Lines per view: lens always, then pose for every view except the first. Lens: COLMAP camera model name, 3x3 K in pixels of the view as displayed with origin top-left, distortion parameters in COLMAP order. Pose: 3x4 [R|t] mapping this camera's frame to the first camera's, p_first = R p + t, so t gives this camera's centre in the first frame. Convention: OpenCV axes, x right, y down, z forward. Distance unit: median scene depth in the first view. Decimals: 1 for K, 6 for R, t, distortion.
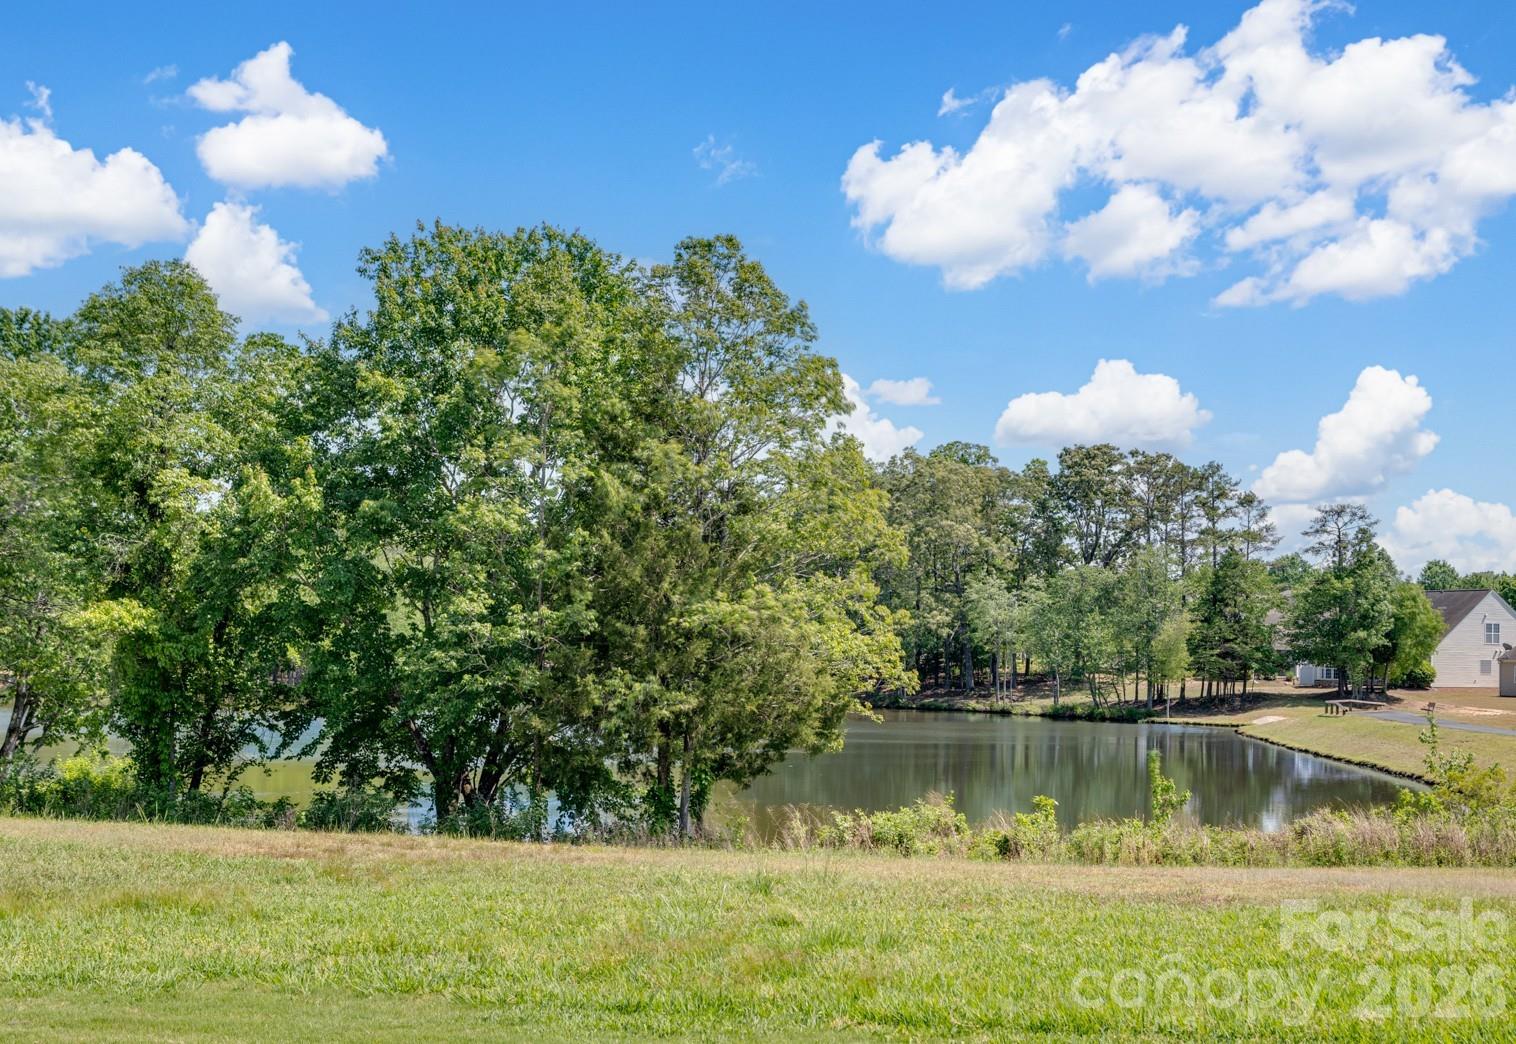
lens RADIAL K [[1614.2, 0, 759.4], [0, 1614.2, 589.6], [0, 0, 1]] dist [0.014309, -0.001529]
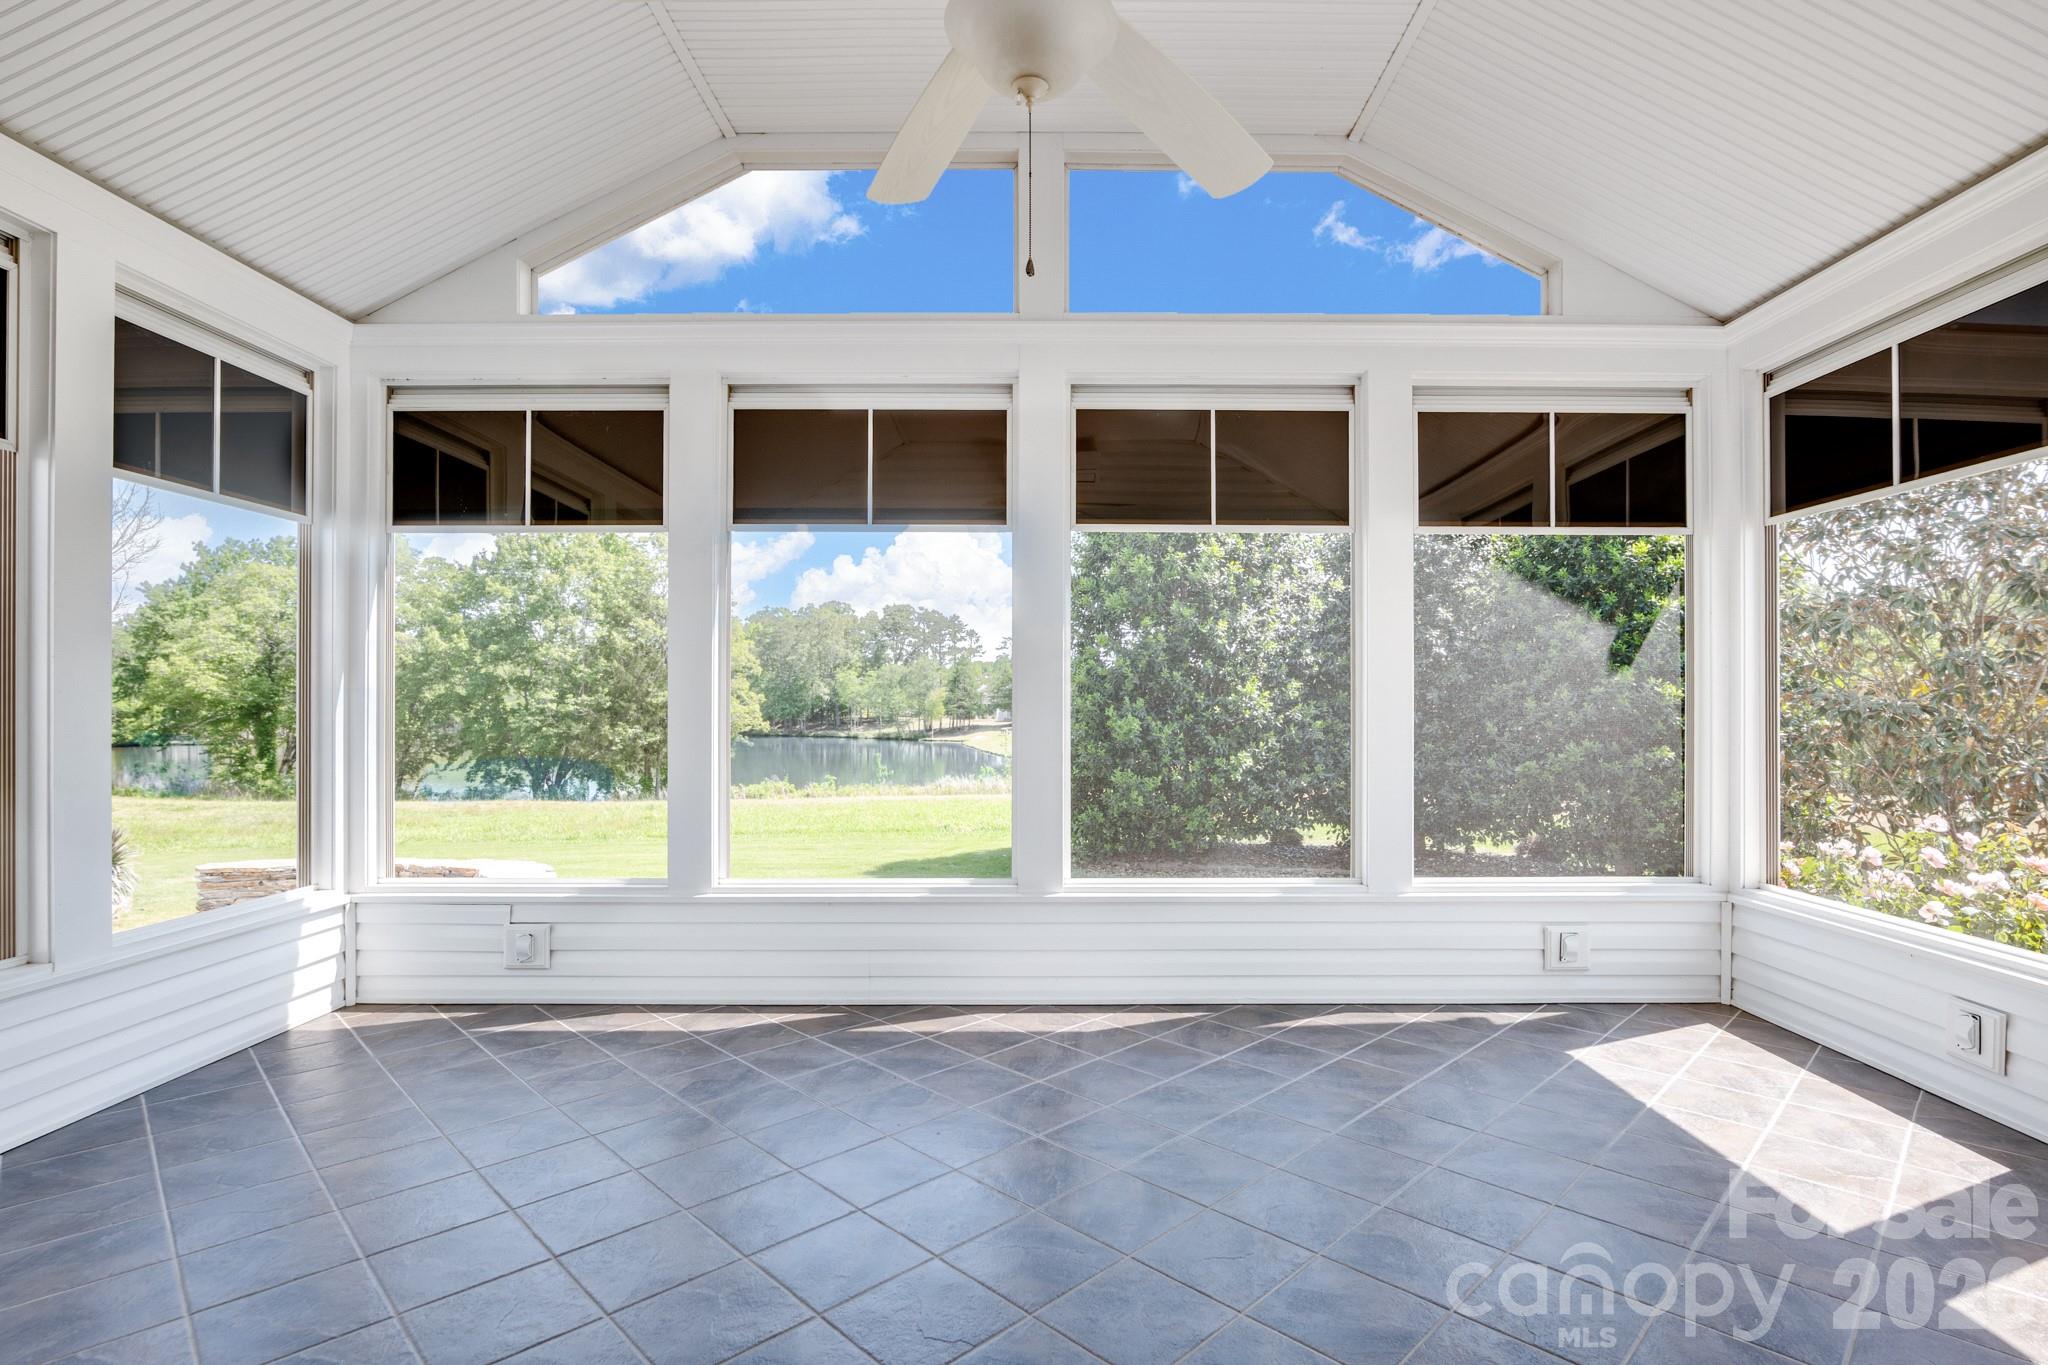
lens RADIAL K [[908.8, 0, 1024.0], [0, 908.8, 682.5], [0, 0, 1]] dist [-0.000226, -0.000003]
pose [[0.961191, -0.009580, 0.275718, 0.088451], [0.005081, 0.999842, 0.017028, -0.021946], [-0.275837, -0.014966, 0.961088, -0.301555]]
